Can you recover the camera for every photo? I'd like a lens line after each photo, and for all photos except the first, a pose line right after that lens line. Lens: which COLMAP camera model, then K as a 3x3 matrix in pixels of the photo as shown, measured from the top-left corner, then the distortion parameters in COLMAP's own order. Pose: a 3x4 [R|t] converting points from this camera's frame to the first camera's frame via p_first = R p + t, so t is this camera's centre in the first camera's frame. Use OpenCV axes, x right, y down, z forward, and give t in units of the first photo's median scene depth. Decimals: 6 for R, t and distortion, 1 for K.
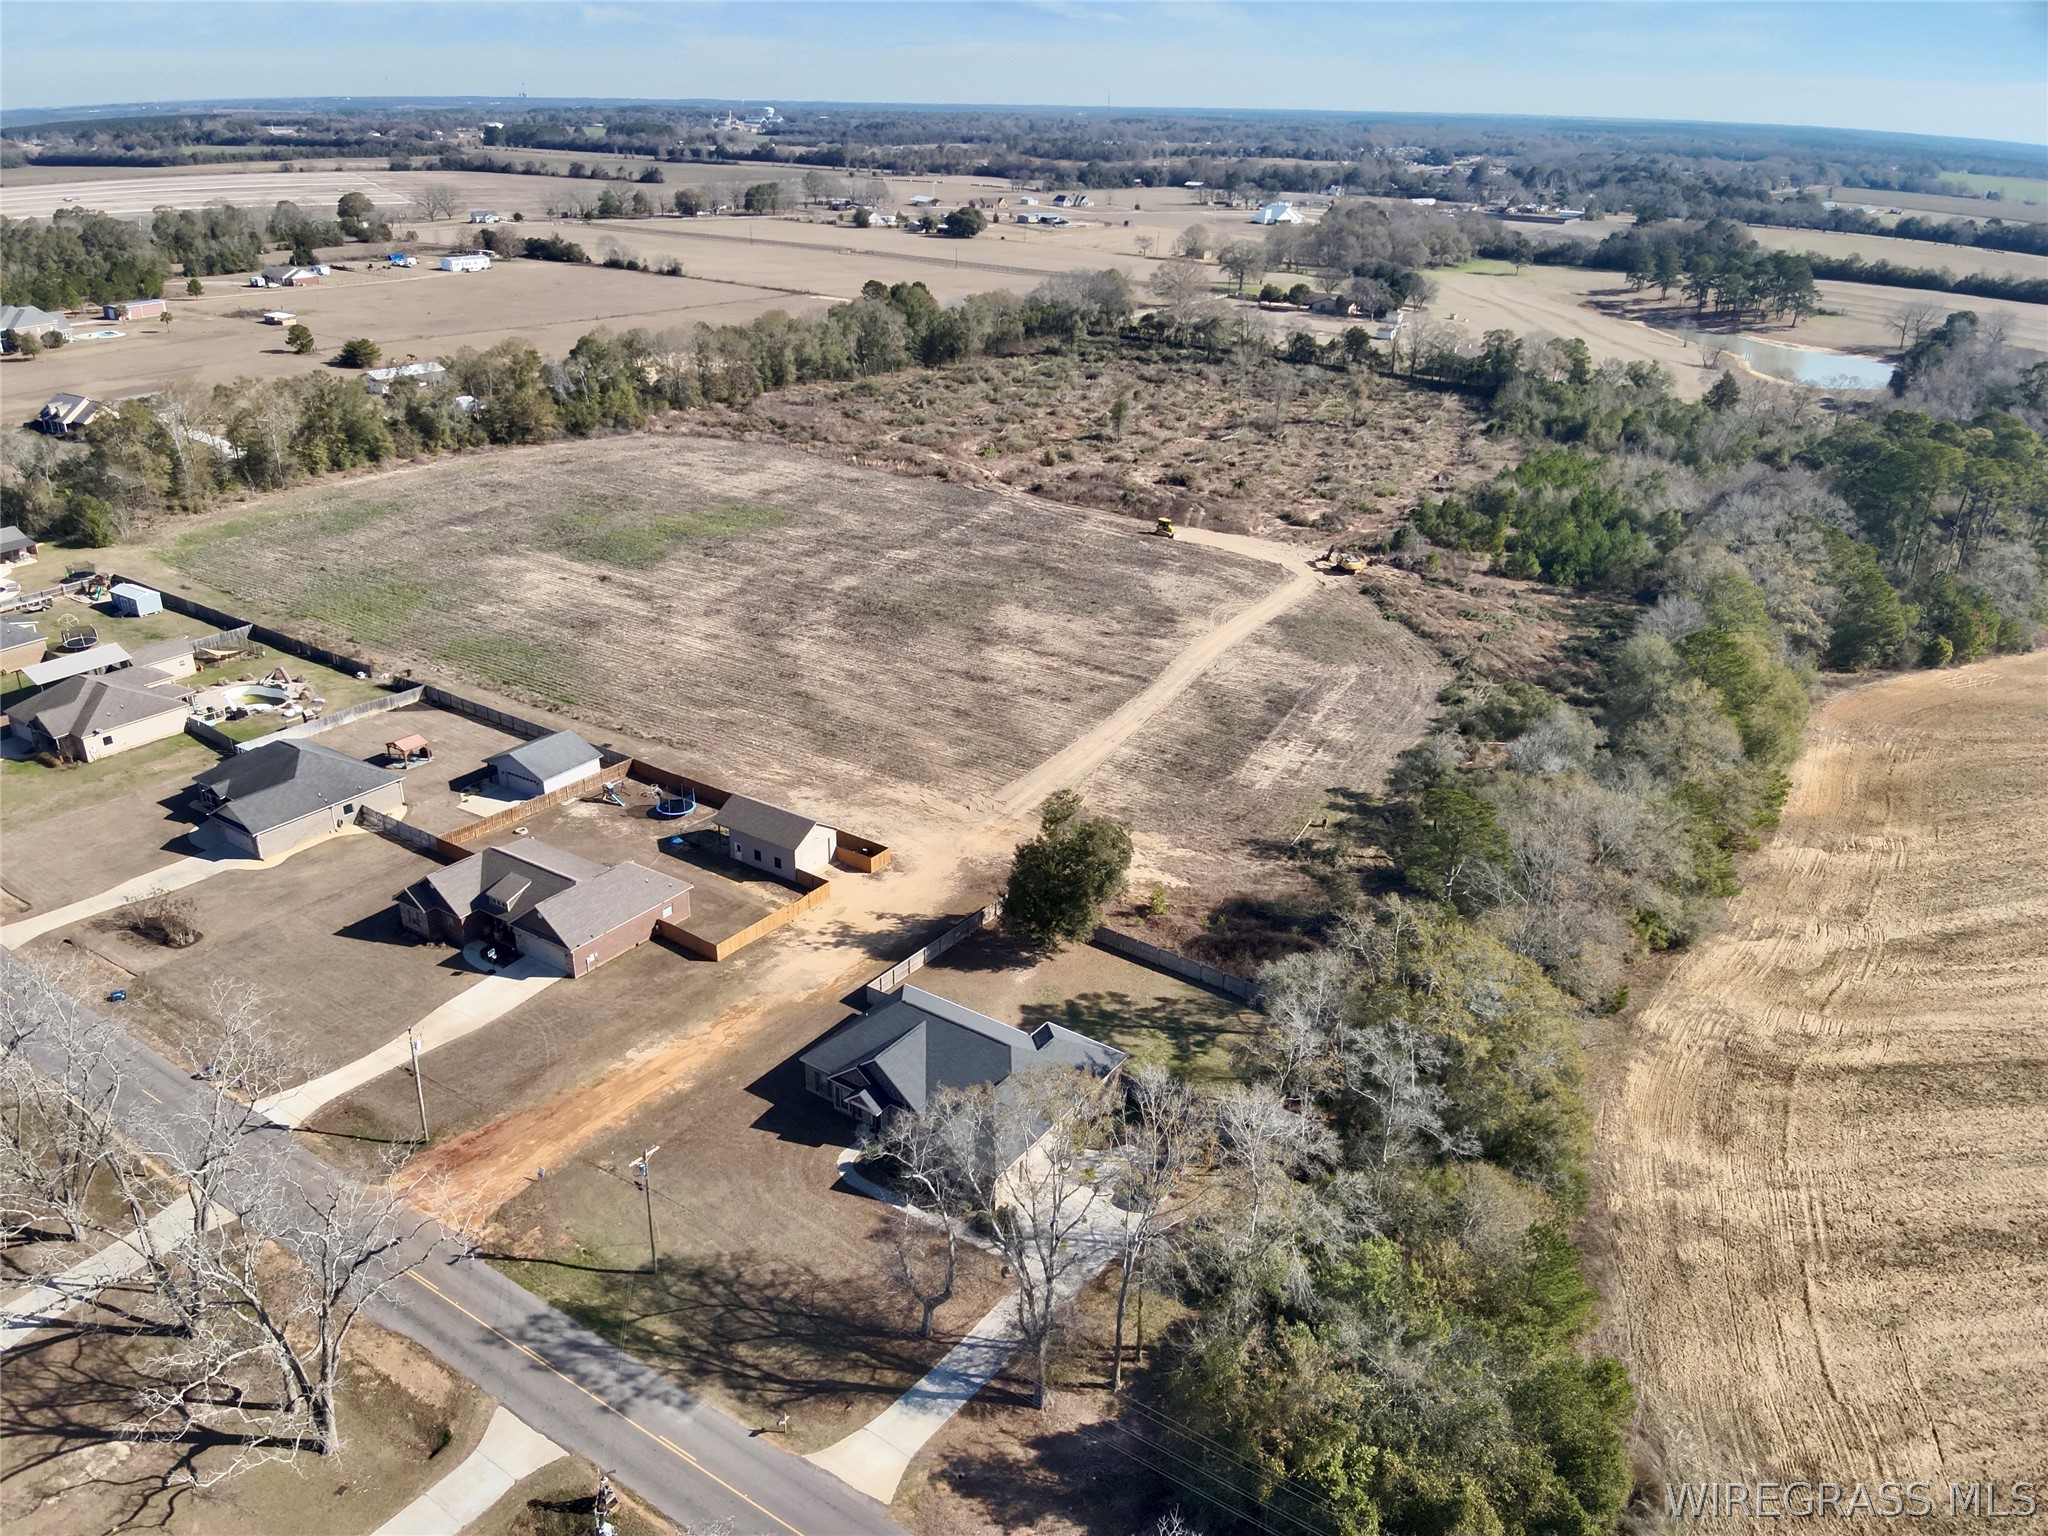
lens RADIAL K [[1475.7, 0, 1008.5], [0, 1475.7, 788.6], [0, 0, 1]] dist [0.100132, -0.188524]
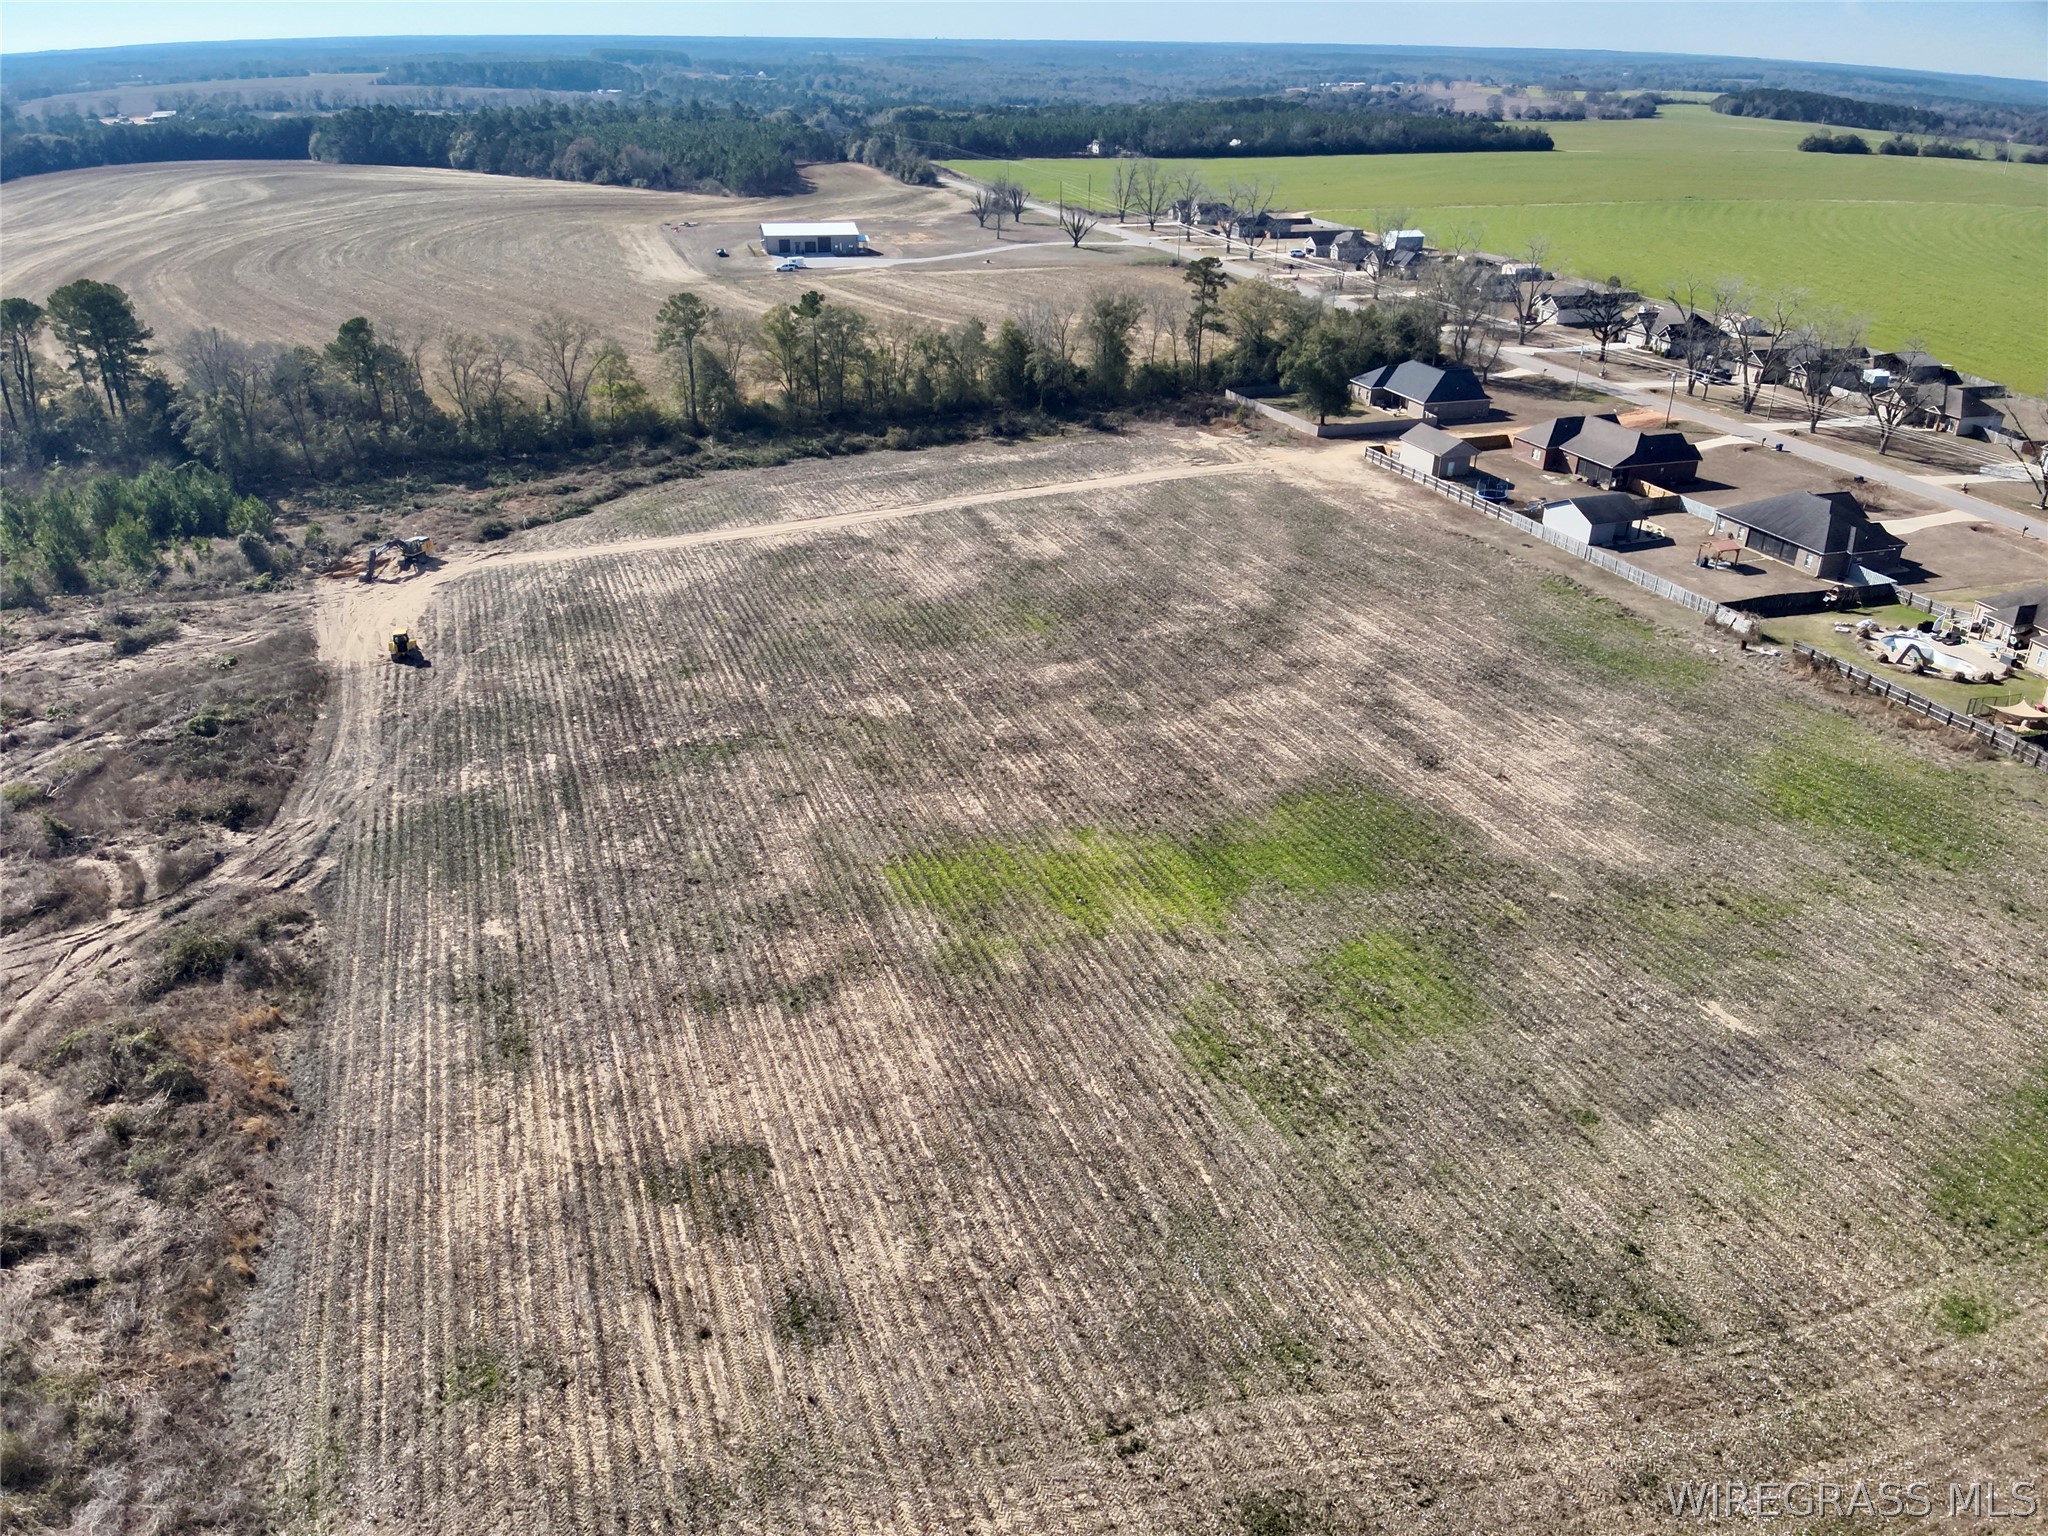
lens RADIAL K [[1475.7, 0, 1008.5], [0, 1475.7, 788.6], [0, 0, 1]] dist [0.100132, -0.188524]
pose [[-0.787843, -0.300474, 0.537604, -0.238966], [0.236216, 0.658727, 0.714340, -0.300308], [-0.568775, 0.689779, -0.447996, 0.716616]]
